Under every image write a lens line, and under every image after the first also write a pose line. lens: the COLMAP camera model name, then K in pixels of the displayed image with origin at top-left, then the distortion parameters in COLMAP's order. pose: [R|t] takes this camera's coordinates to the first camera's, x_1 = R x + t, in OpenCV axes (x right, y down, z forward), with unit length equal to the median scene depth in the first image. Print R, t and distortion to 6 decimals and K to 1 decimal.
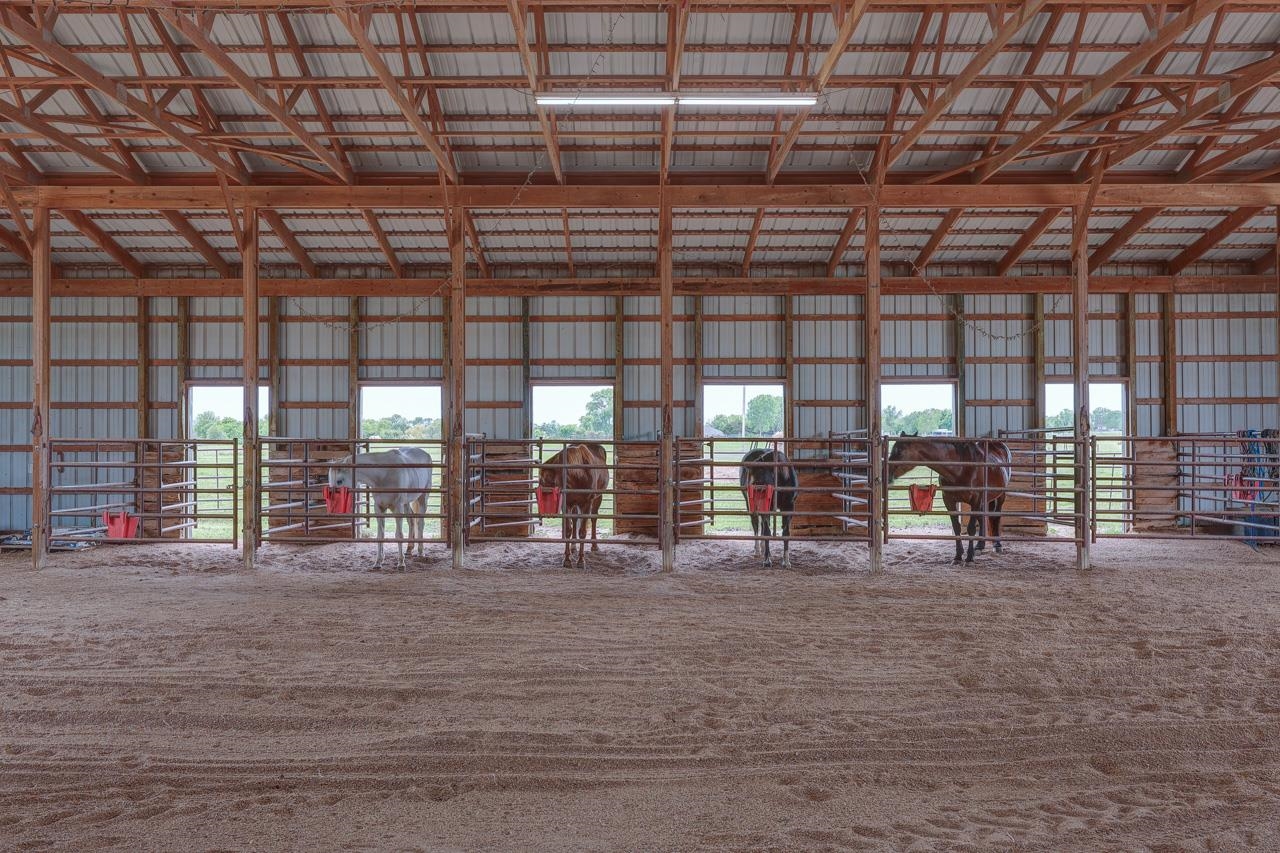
lens RADIAL K [[690.0, 0, 638.6], [0, 690.0, 429.3], [0, 0, 1]] dist [0.004298, 0.000331]
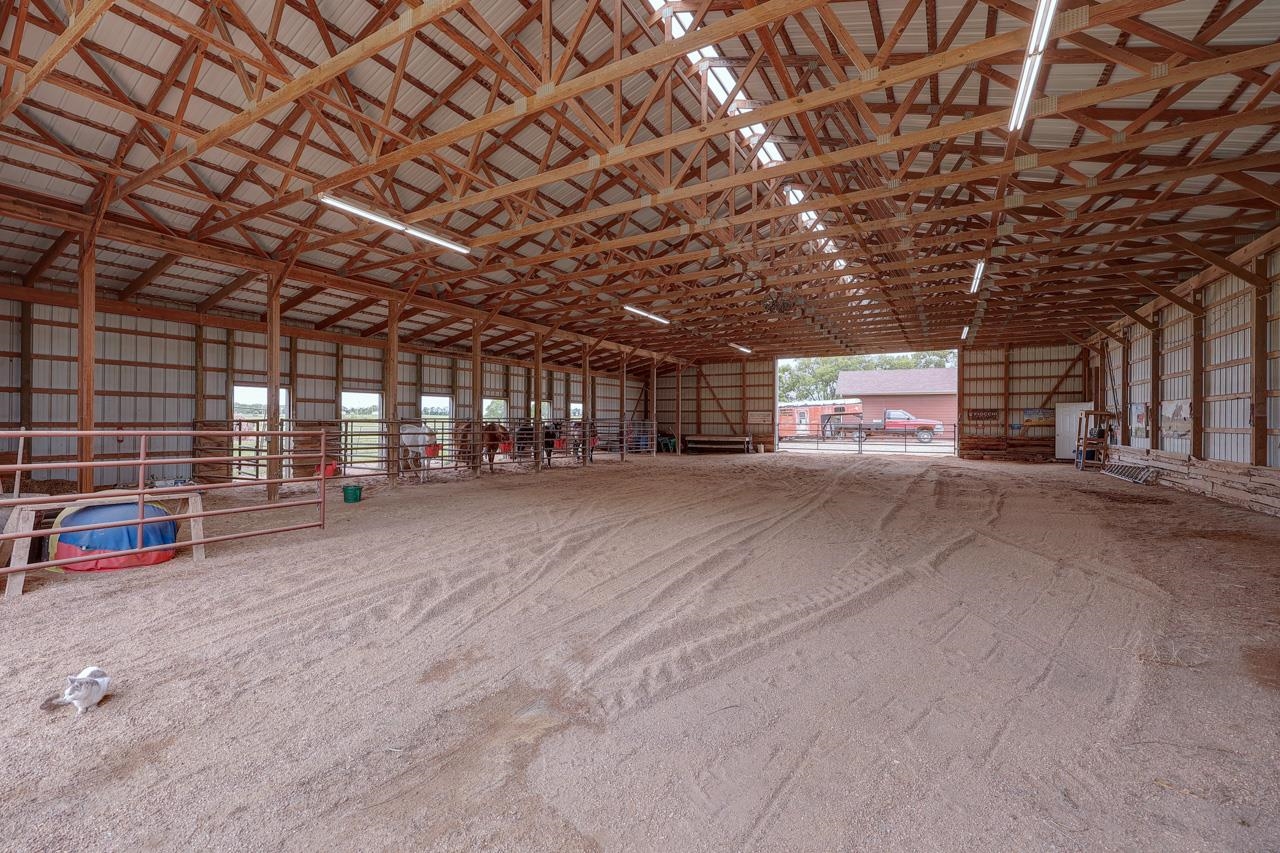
lens RADIAL K [[525.1, 0, 636.5], [0, 525.1, 423.8], [0, 0, 1]] dist [0.001597, -0.000547]
pose [[0.496441, -0.001599, 0.868069, -1.236600], [-0.013339, 0.999866, 0.009471, 0.001062], [-0.867968, -0.016281, 0.496353, -0.409260]]
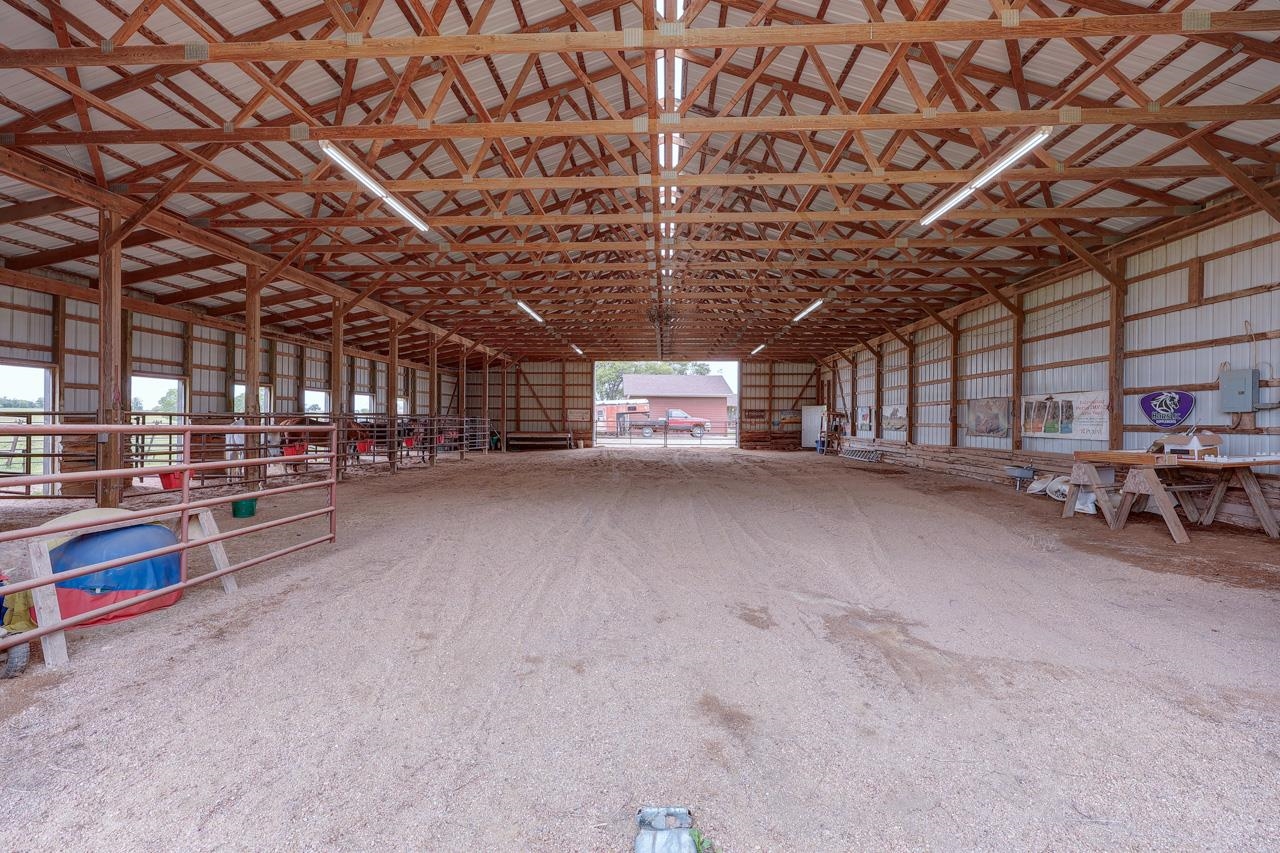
lens RADIAL K [[525.1, 0, 635.9], [0, 525.1, 421.7], [0, 0, 1]] dist [0.001597, -0.000547]
pose [[0.038248, -0.000496, 0.999268, -1.410730], [-0.016945, 0.999856, 0.001145, 0.011840], [-0.999125, -0.016976, 0.038234, -0.063470]]
